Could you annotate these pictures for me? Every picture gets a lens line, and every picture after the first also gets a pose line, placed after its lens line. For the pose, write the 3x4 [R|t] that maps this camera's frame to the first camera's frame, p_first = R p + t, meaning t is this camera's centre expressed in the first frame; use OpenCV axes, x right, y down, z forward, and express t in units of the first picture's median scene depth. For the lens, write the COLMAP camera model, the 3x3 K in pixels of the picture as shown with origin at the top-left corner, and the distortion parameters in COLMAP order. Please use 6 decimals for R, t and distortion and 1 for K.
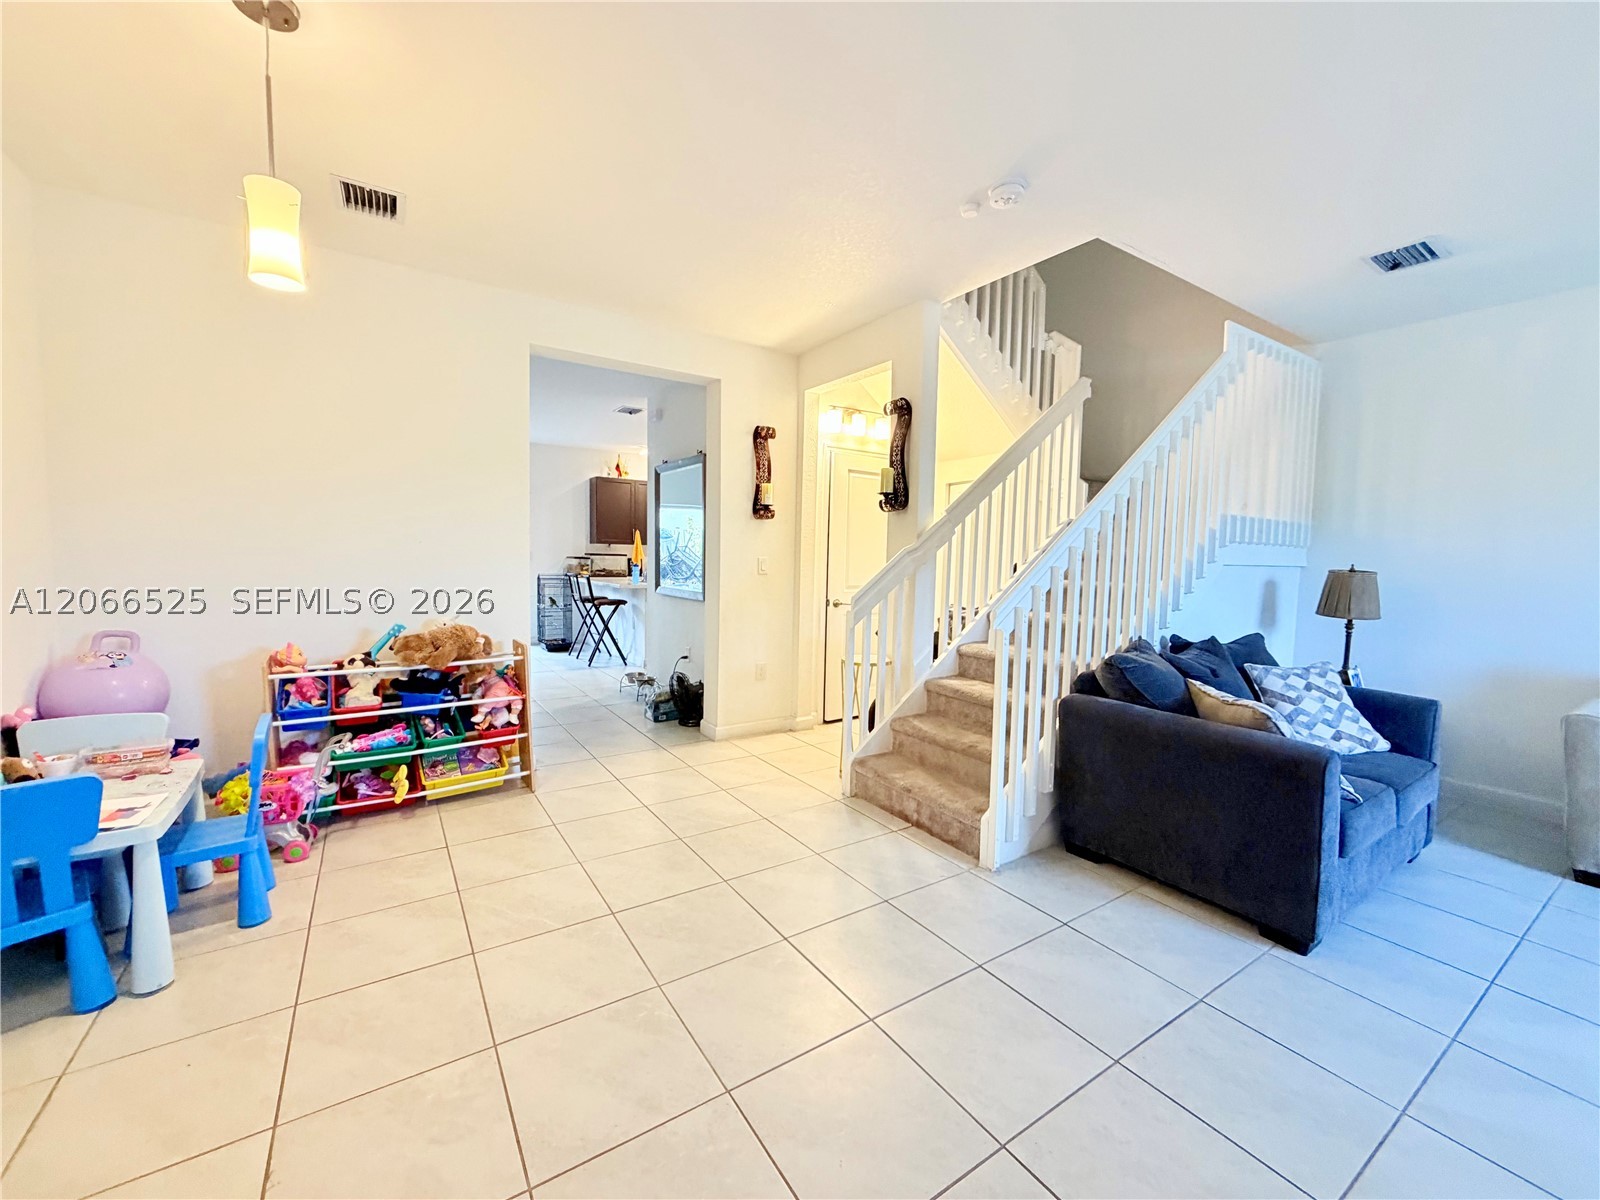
lens RADIAL K [[640.6, 0, 796.7], [0, 640.6, 602.2], [0, 0, 1]] dist [-0.000156, 0.000465]
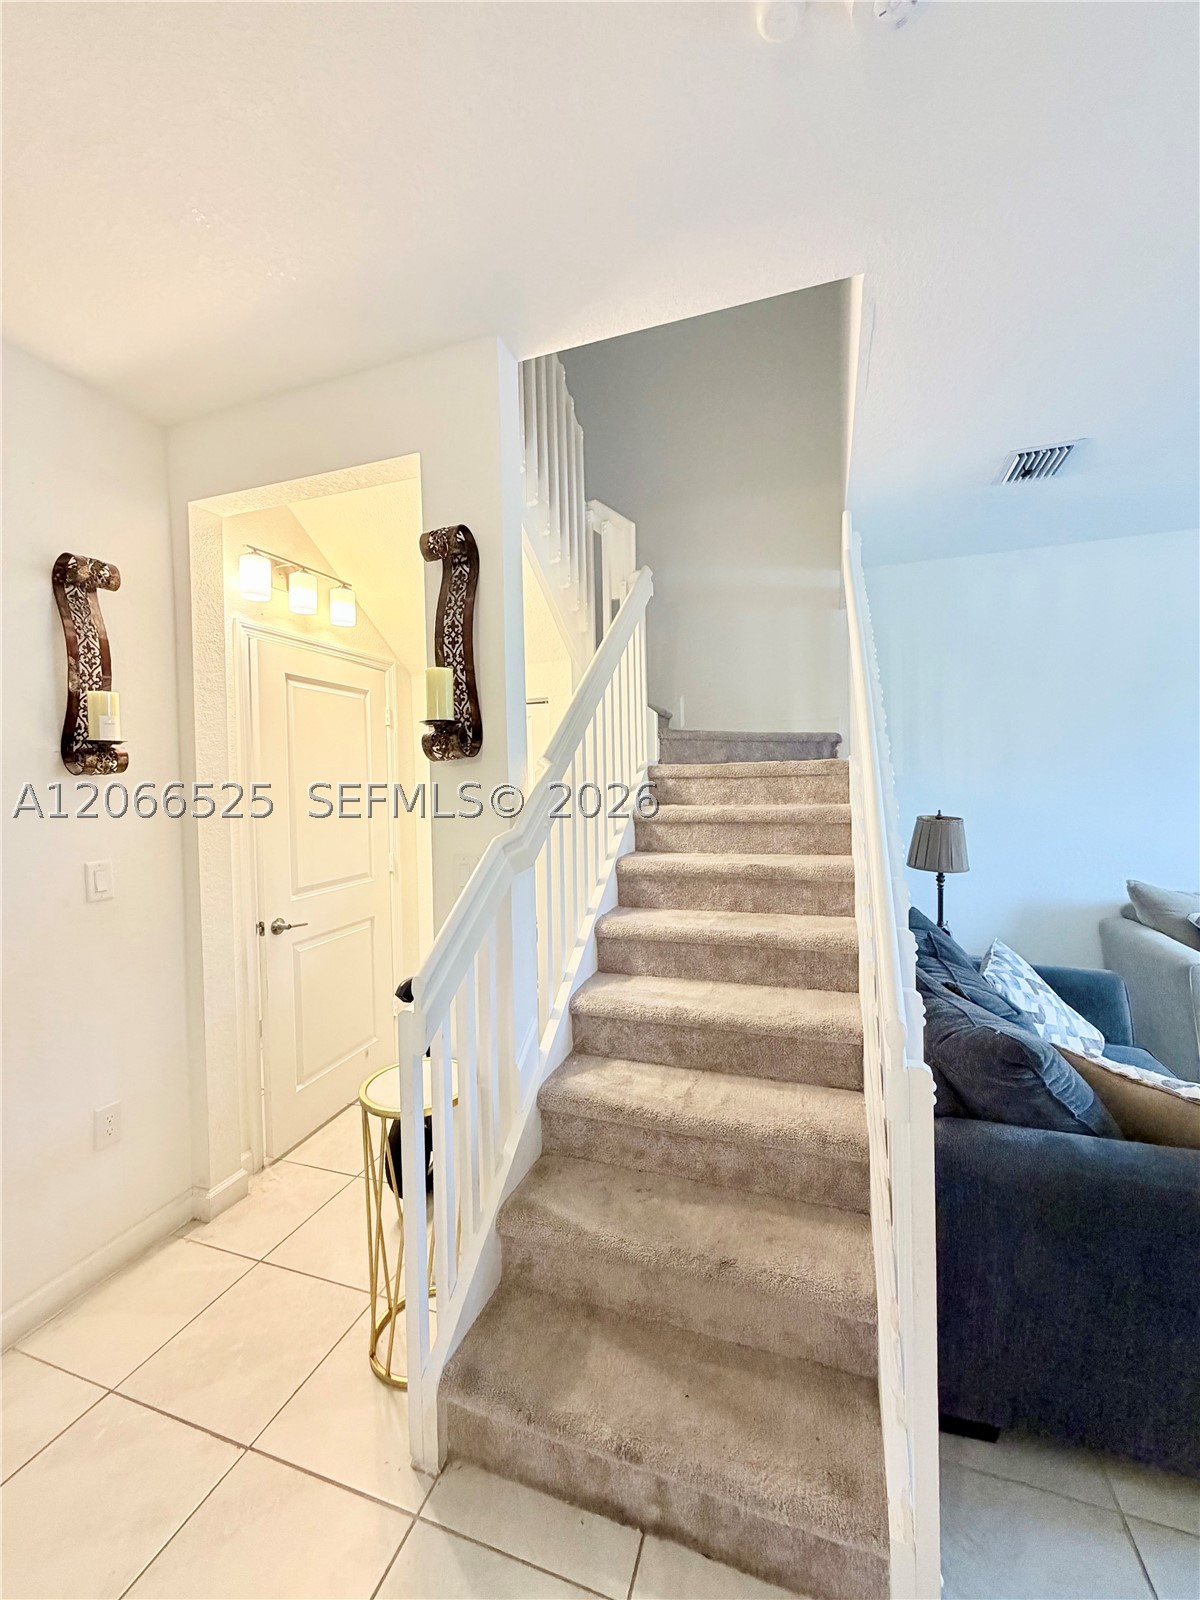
lens RADIAL K [[640.6, 0, 600.1], [0, 640.6, 796.0], [0, 0, 1]] dist [-0.000156, 0.000465]
pose [[0.792065, -0.051182, 0.608287, -0.062254], [0.080235, 0.996563, -0.020624, -0.107422], [-0.605141, 0.065141, 0.793449, 0.621143]]
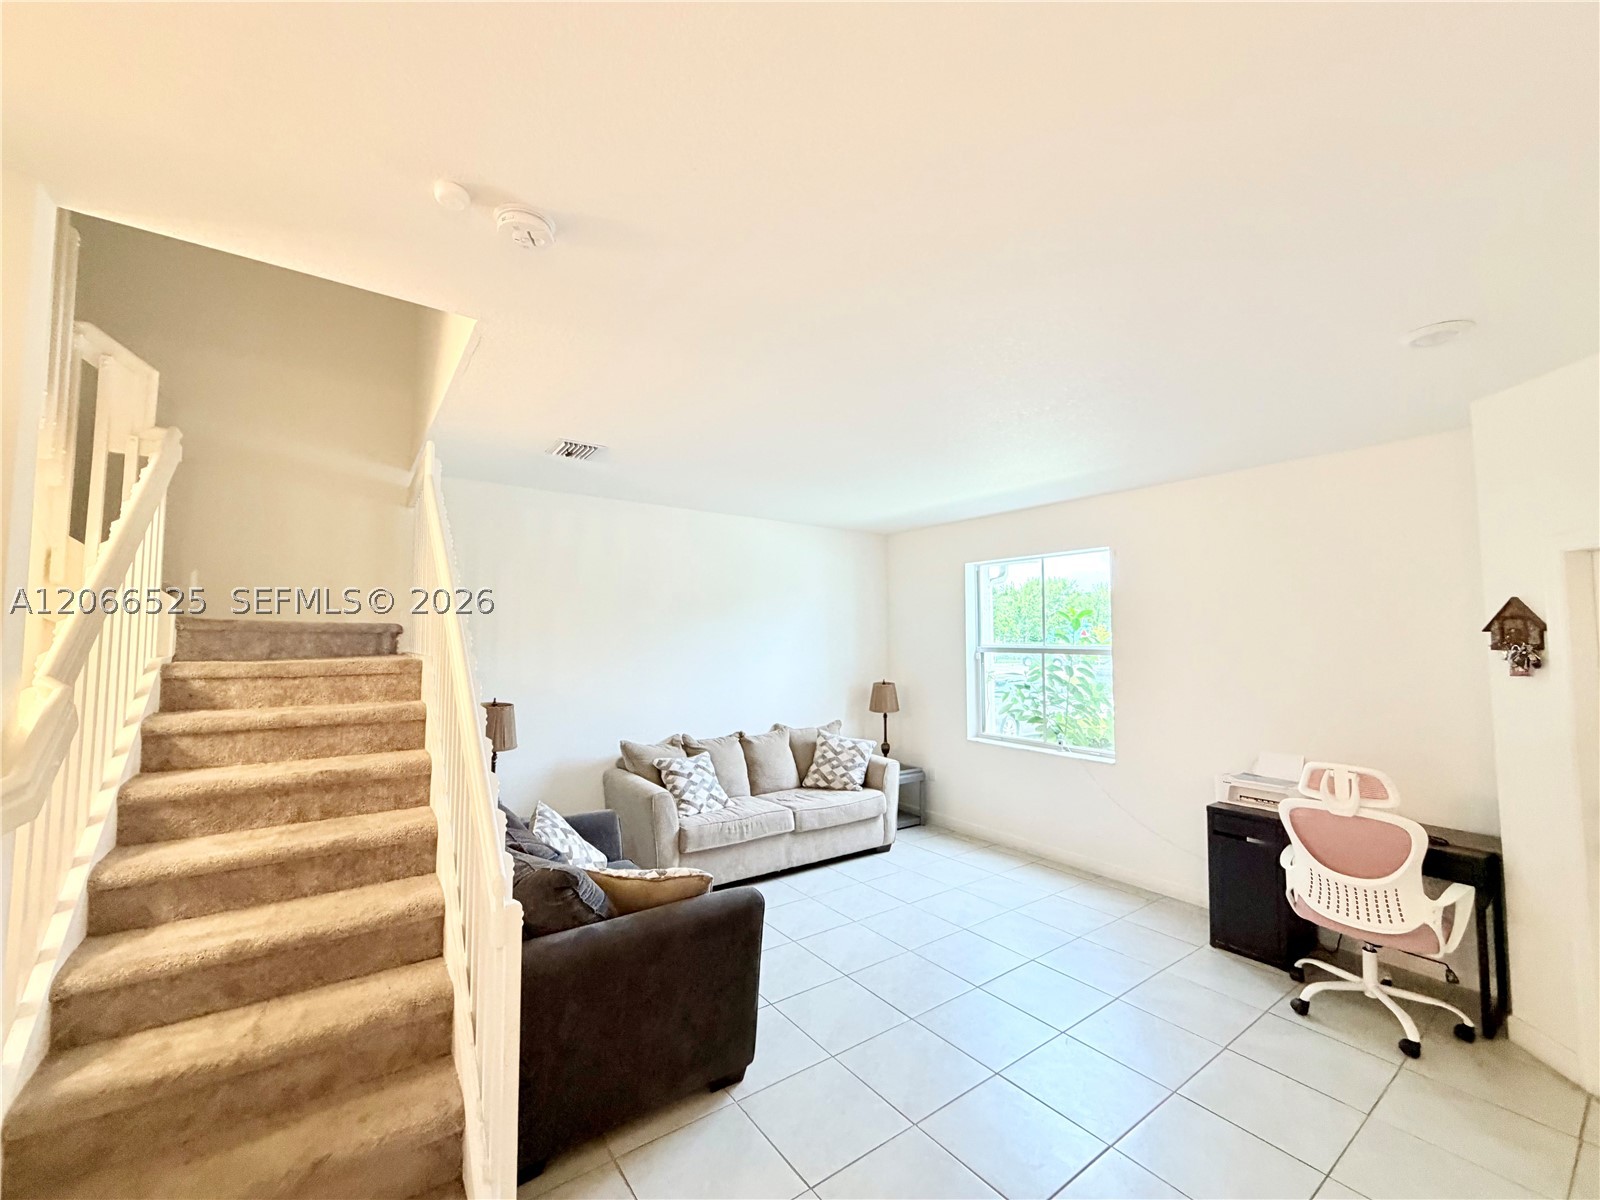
lens RADIAL K [[640.6, 0, 797.7], [0, 640.6, 599.1], [0, 0, 1]] dist [-0.000156, 0.000465]
pose [[-0.044661, 0.041693, 0.998132, -0.246310], [0.069027, 0.996870, -0.038552, -0.160513], [-0.996615, 0.067177, -0.047399, 0.582497]]
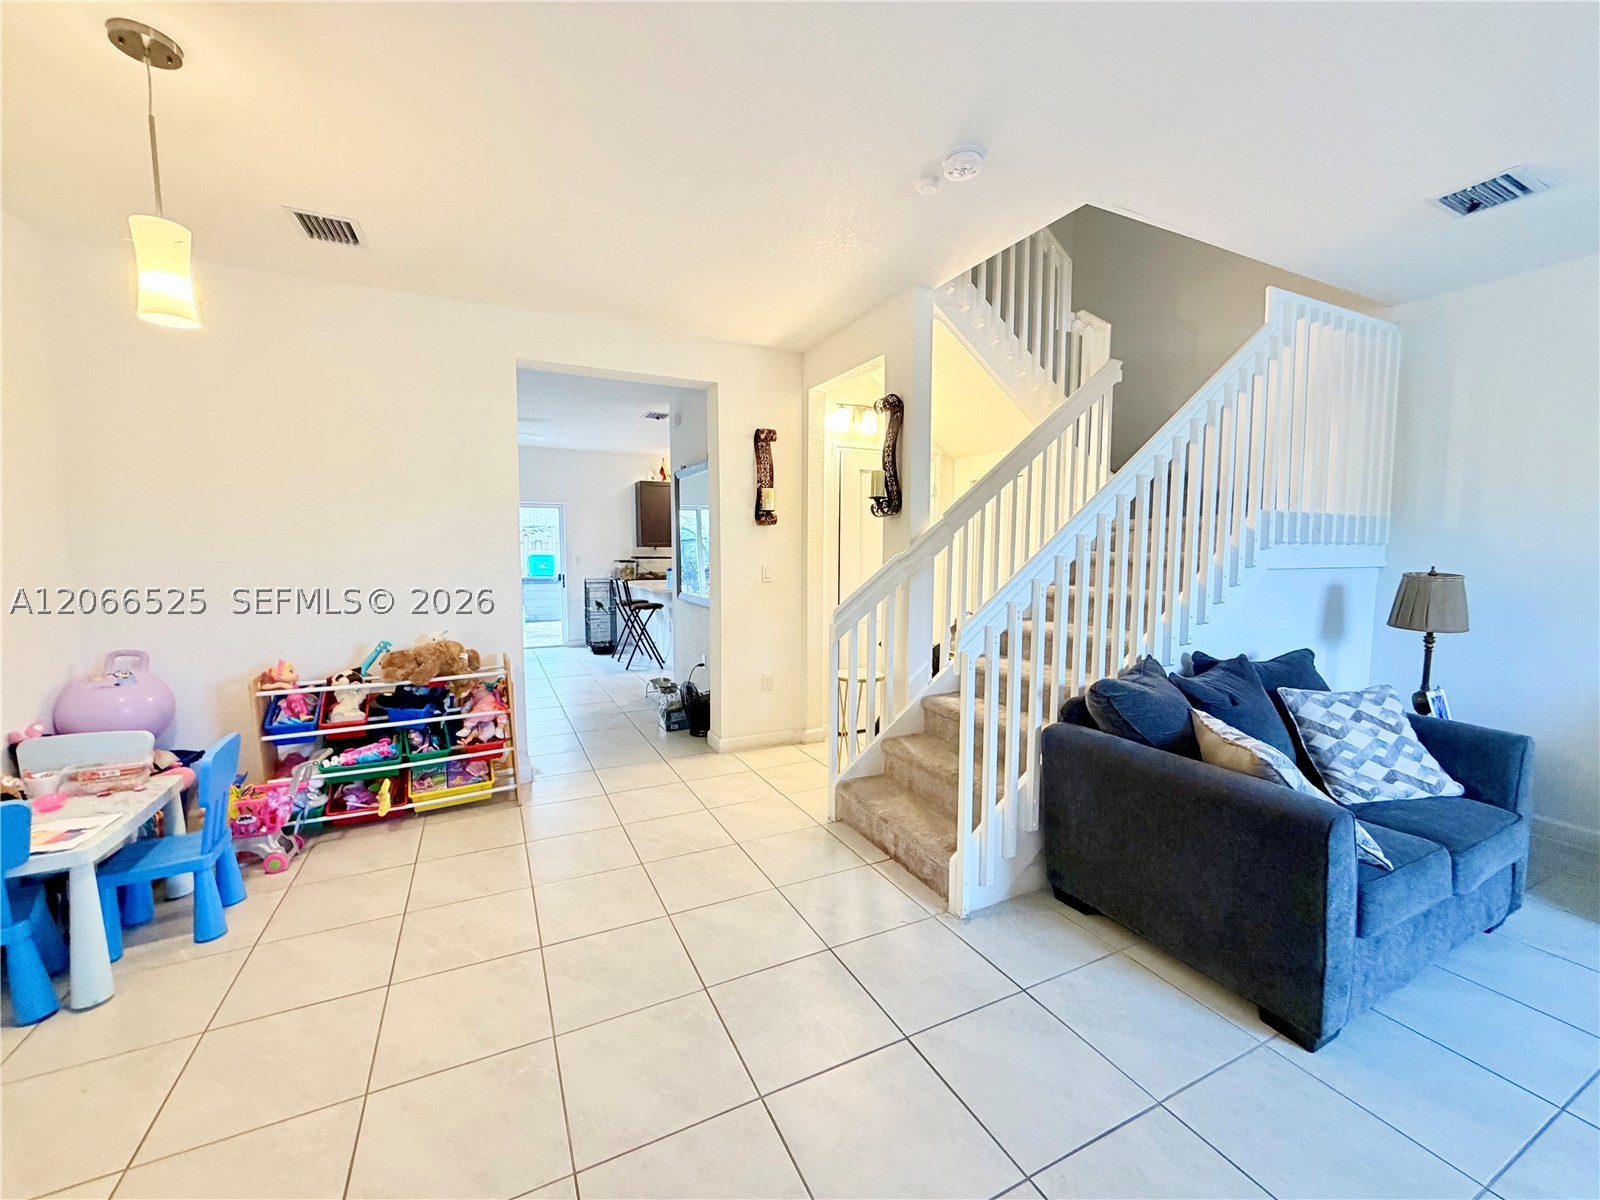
lens RADIAL K [[640.6, 0, 796.7], [0, 640.6, 602.2], [0, 0, 1]] dist [-0.000156, 0.000465]
pose [[0.992027, -0.007843, -0.125782, 0.155176], [0.009004, 0.999922, 0.008662, -0.029260], [0.125704, -0.009726, 0.992020, 0.063146]]
